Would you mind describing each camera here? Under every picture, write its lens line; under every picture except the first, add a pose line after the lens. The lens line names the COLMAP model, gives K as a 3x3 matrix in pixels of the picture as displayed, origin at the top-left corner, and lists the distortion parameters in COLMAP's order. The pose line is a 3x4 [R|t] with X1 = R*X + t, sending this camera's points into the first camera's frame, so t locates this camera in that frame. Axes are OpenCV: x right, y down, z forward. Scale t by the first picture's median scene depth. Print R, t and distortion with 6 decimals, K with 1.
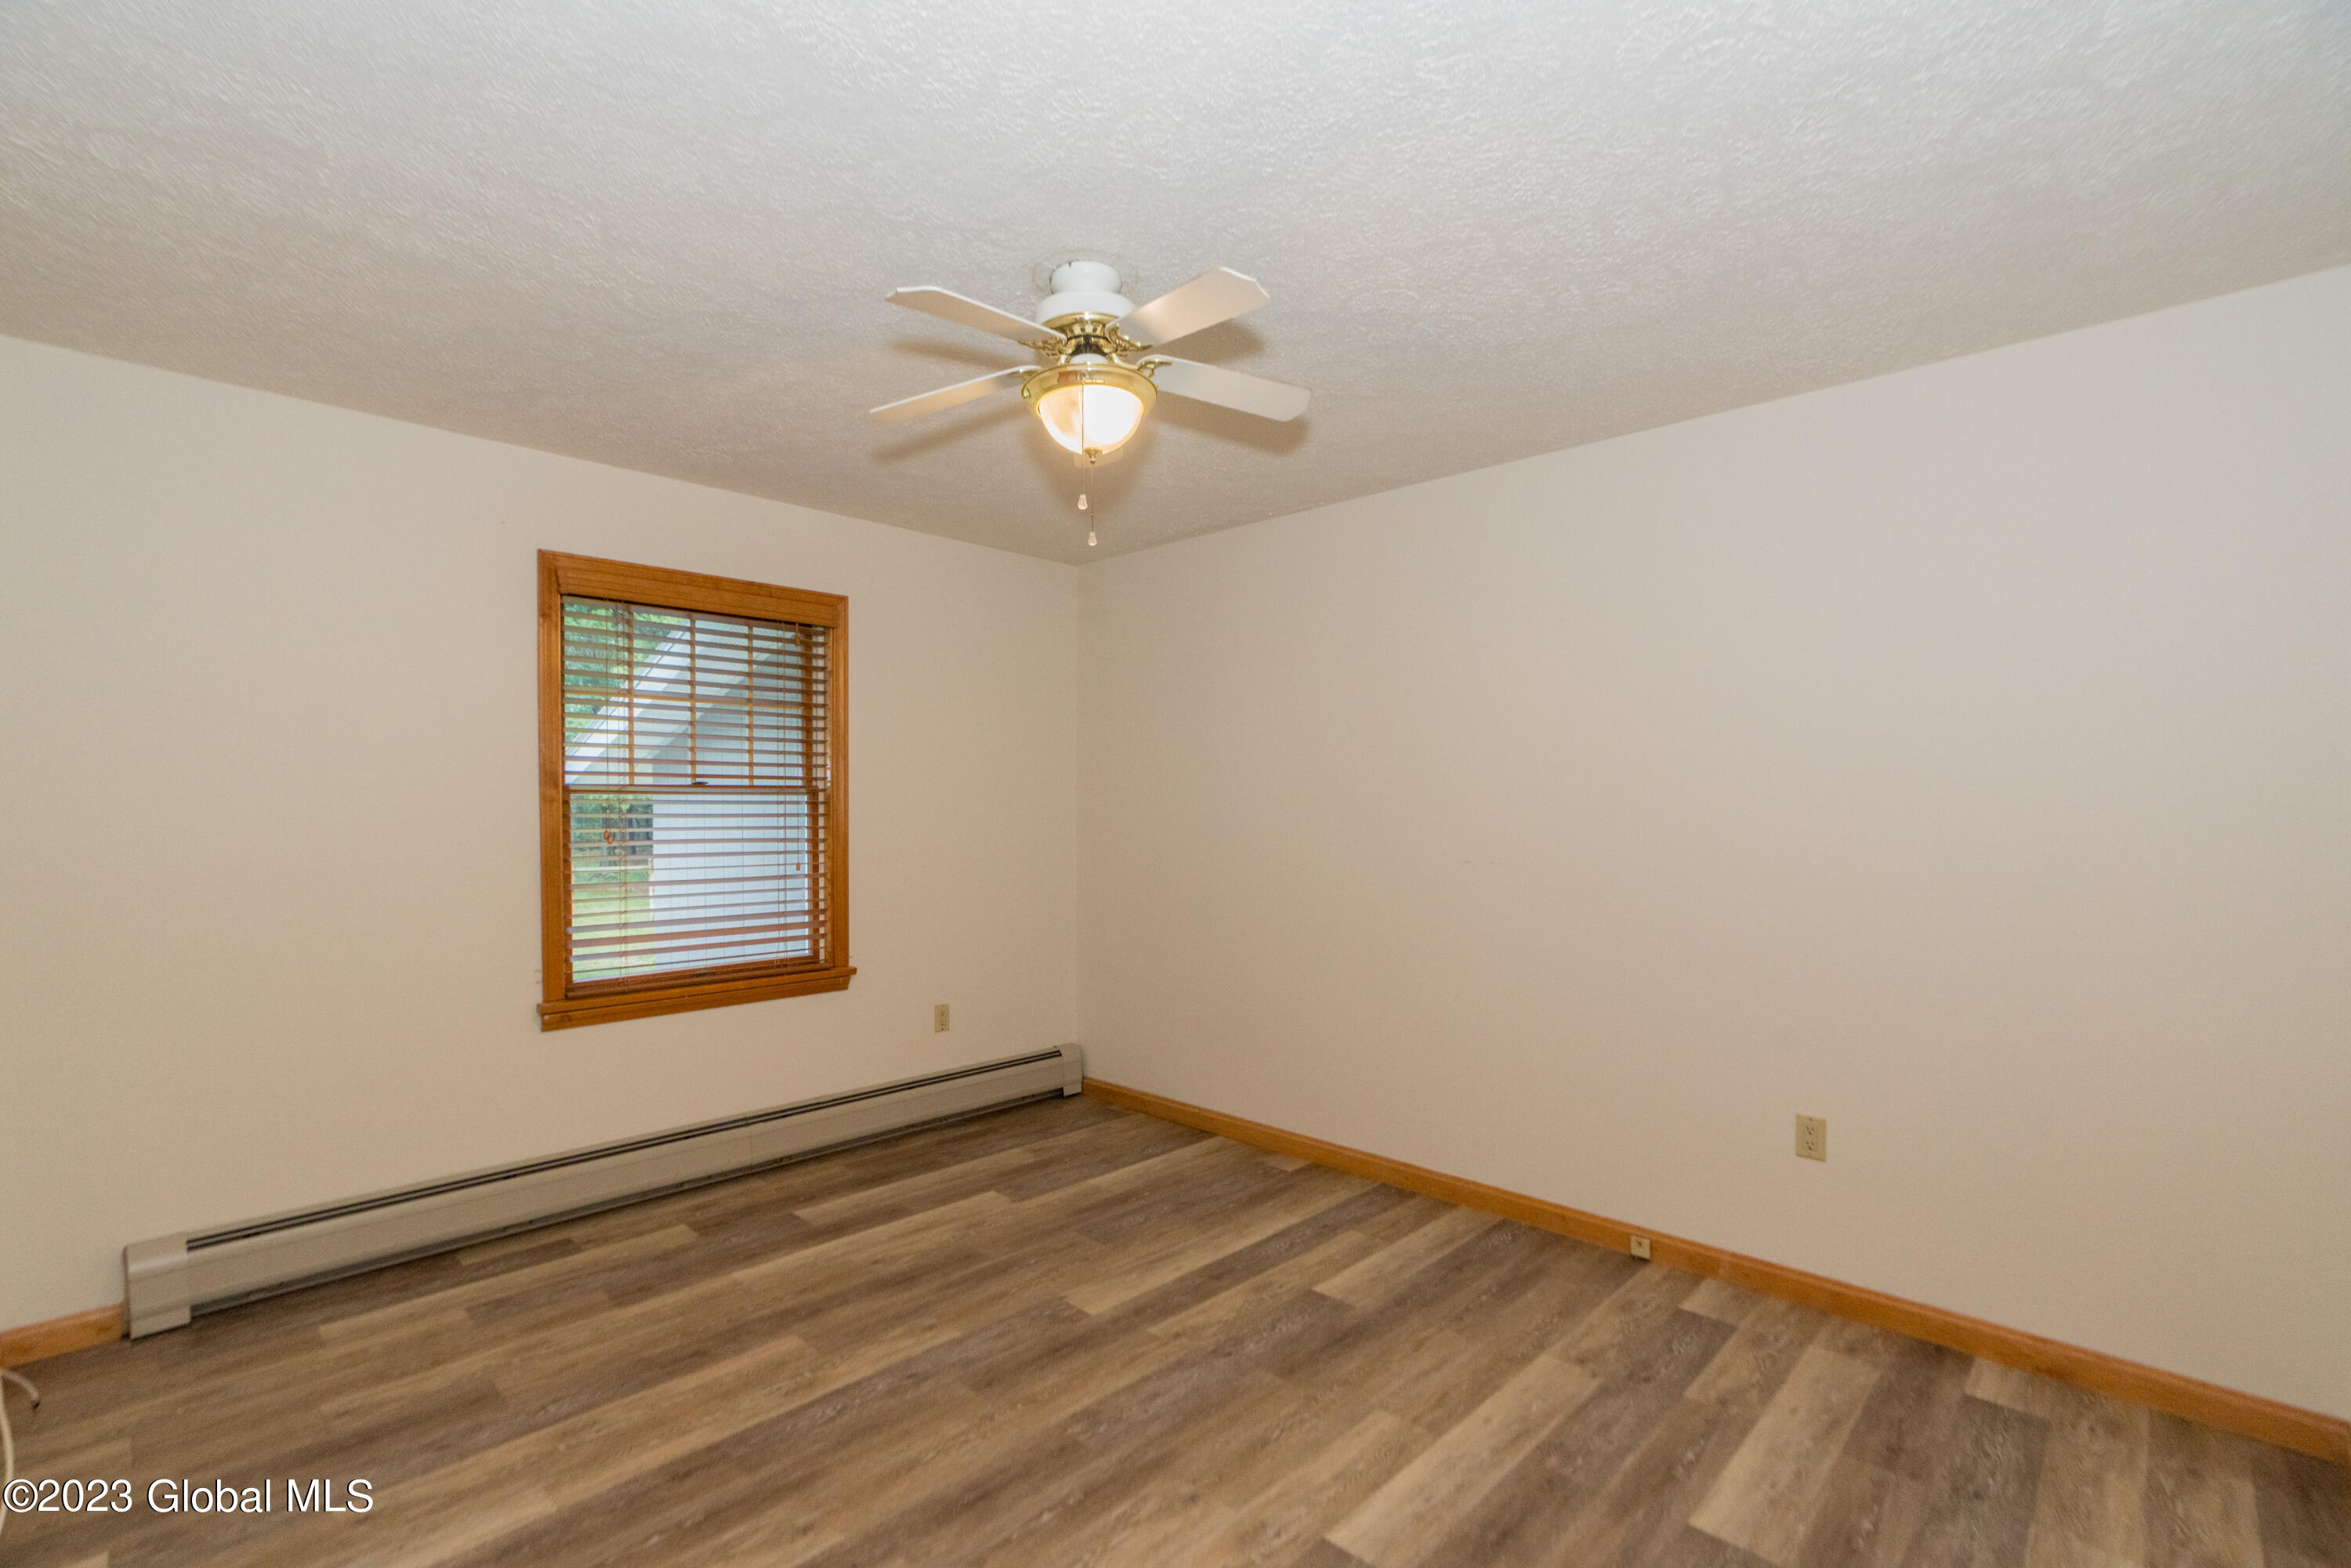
lens RADIAL K [[1031.5, 0, 1161.3], [0, 1031.5, 809.1], [0, 0, 1]] dist [-0.002234, 0.000813]
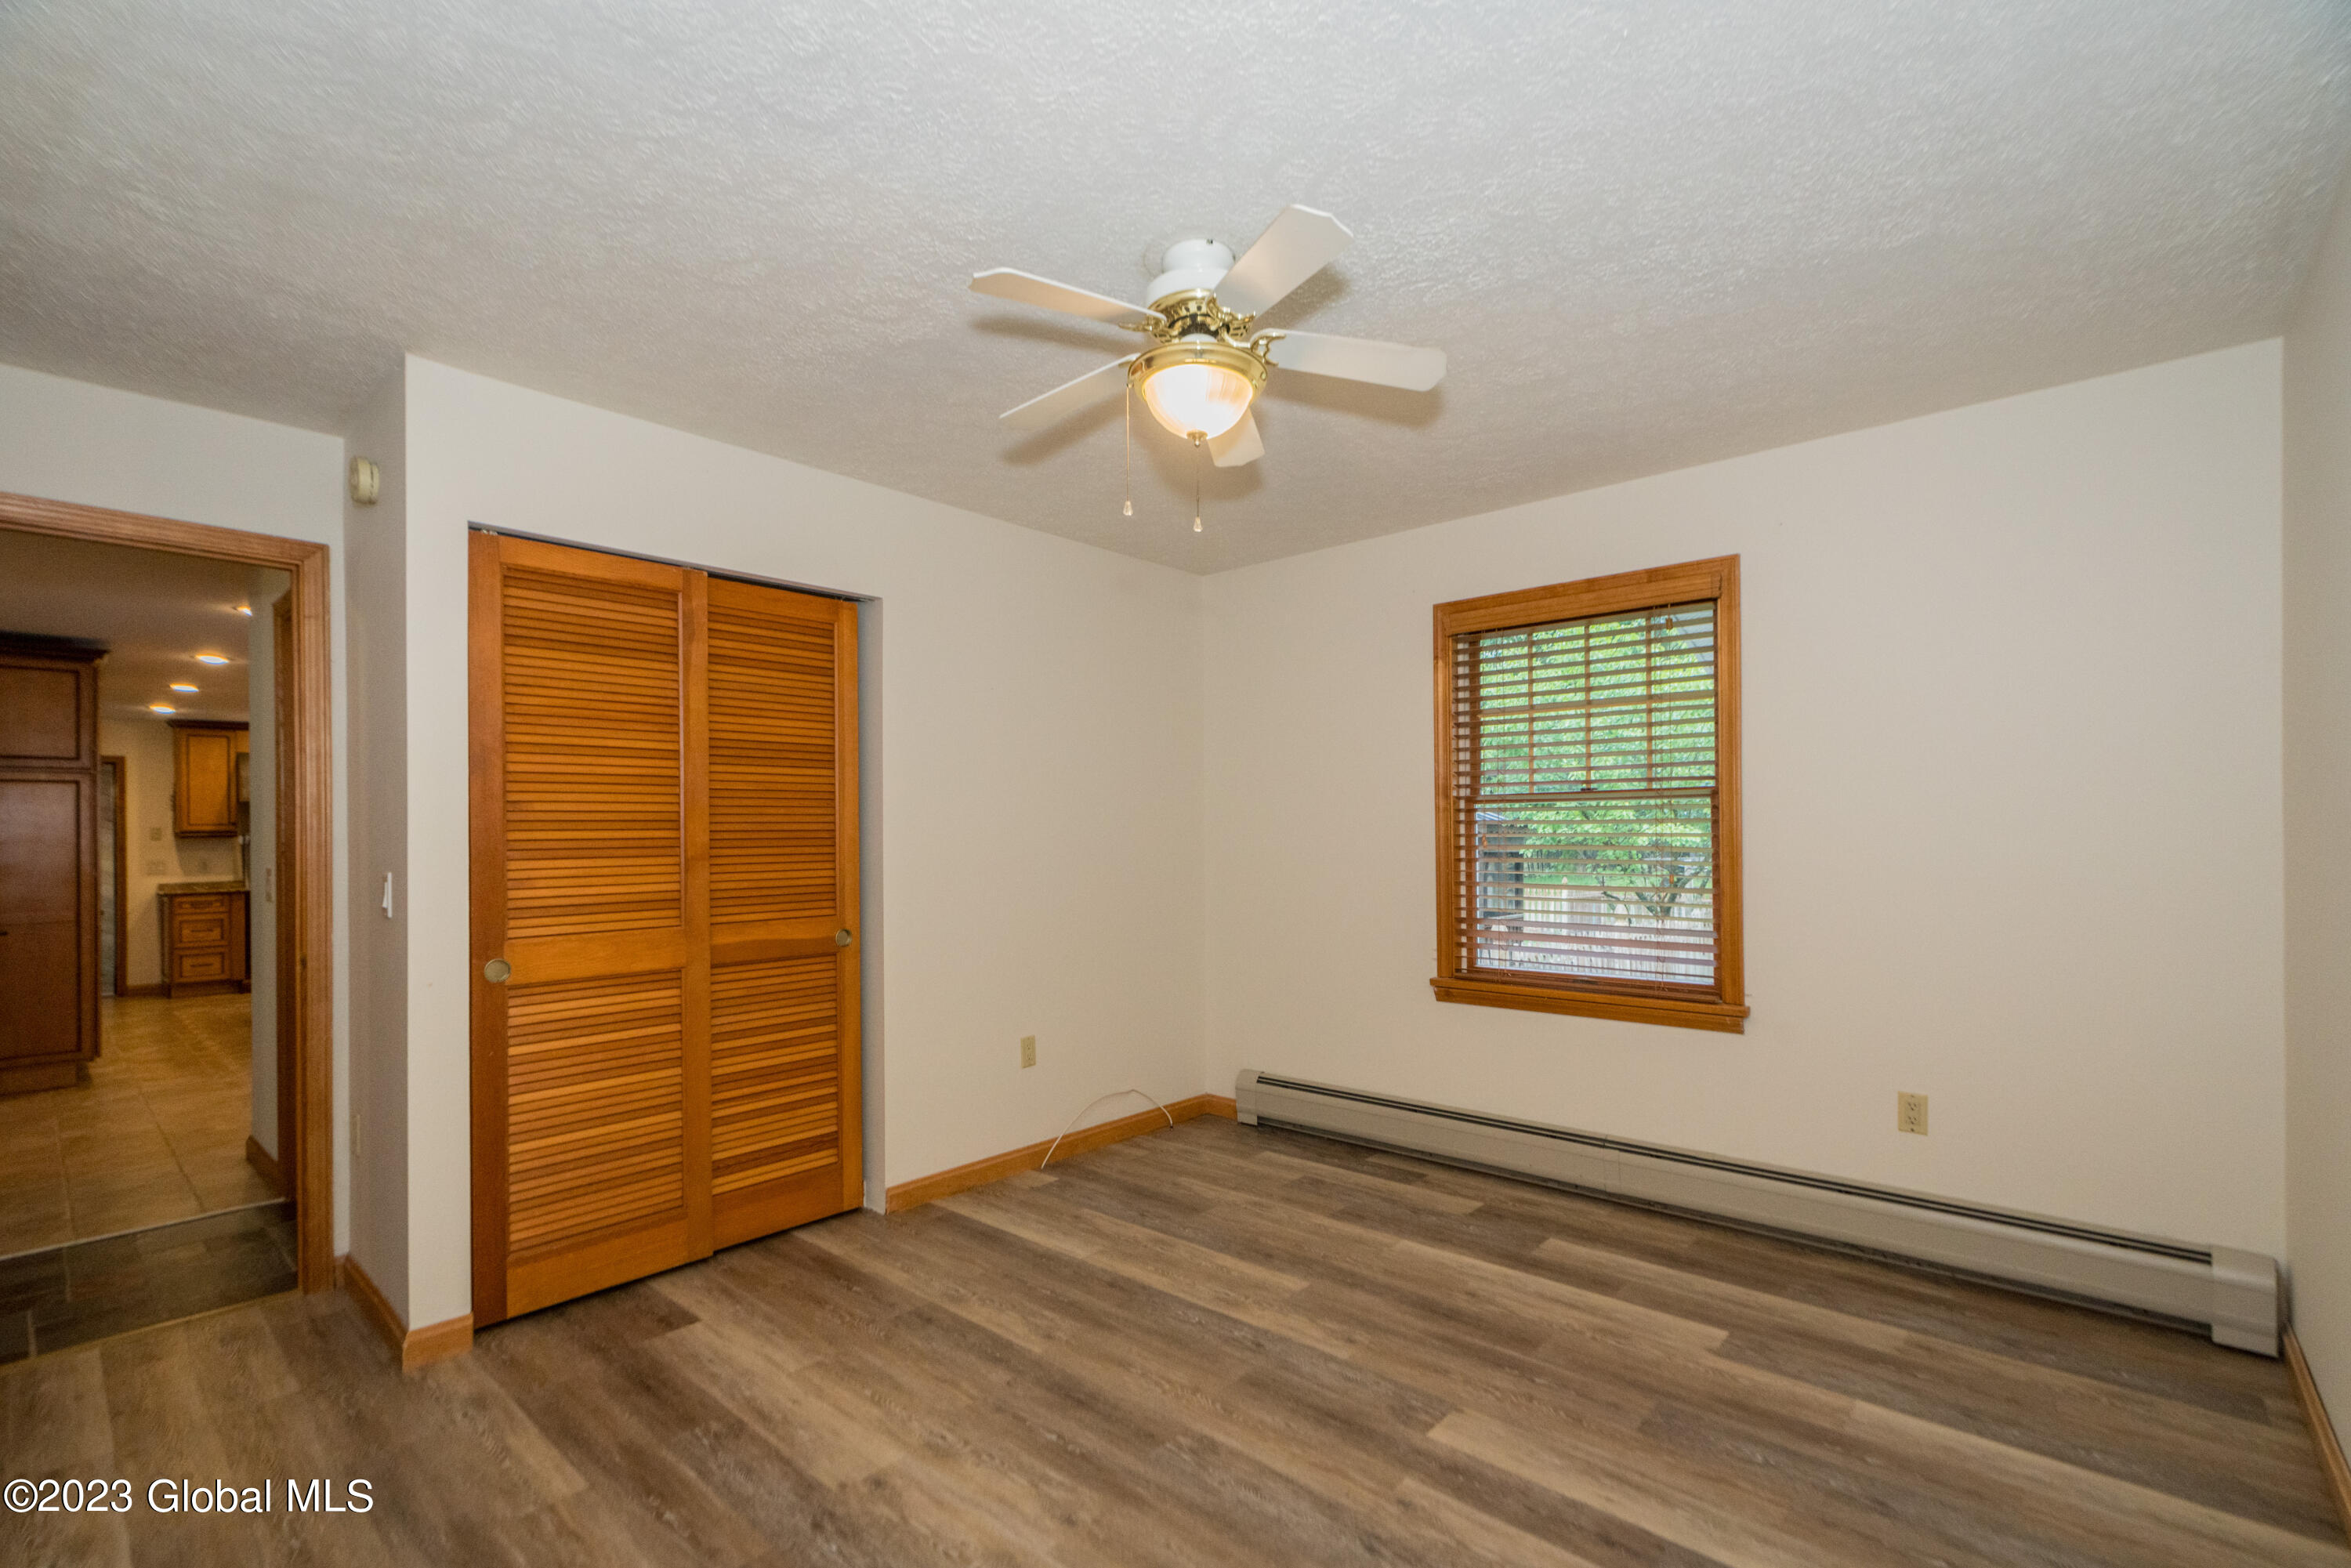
lens RADIAL K [[1037.4, 0, 1173.5], [0, 1037.4, 821.4], [0, 0, 1]] dist [0.009249, 0.000512]
pose [[0.068147, -0.009457, -0.997630, 0.607082], [0.004349, 0.999948, -0.009182, 0.015645], [0.997666, -0.003713, 0.068185, 0.619633]]
